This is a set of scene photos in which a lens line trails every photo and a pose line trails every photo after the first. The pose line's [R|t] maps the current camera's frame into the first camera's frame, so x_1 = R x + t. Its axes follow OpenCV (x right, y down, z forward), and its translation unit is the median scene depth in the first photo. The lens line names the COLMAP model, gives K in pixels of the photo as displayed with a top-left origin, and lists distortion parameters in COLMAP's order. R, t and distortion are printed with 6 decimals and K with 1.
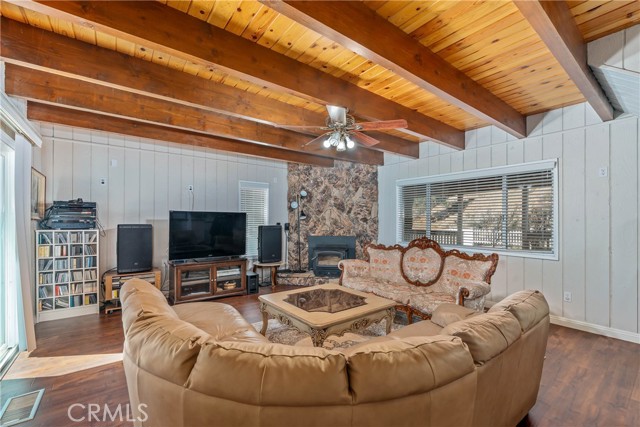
lens RADIAL K [[272.7, 0, 320.2], [0, 272.7, 219.1], [0, 0, 1]] dist [0.001120, 0.000035]
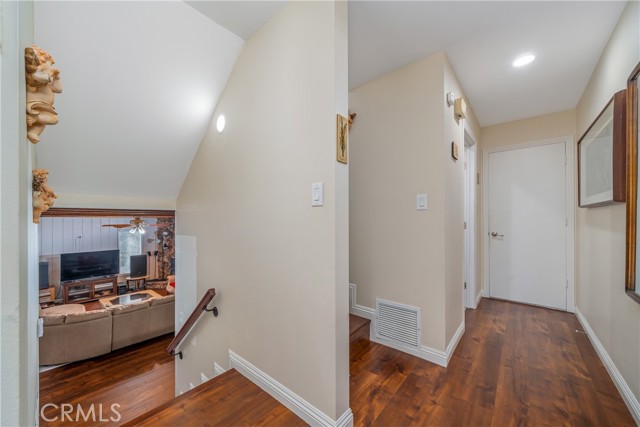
lens RADIAL K [[237.2, 0, 318.5], [0, 237.2, 217.7], [0, 0, 1]] dist [0.002831, 0.000014]
pose [[0.977553, -0.001195, 0.210684, 0.716506], [0.001602, 0.999997, -0.001765, -0.243633], [-0.210682, 0.002063, 0.977553, -0.815466]]
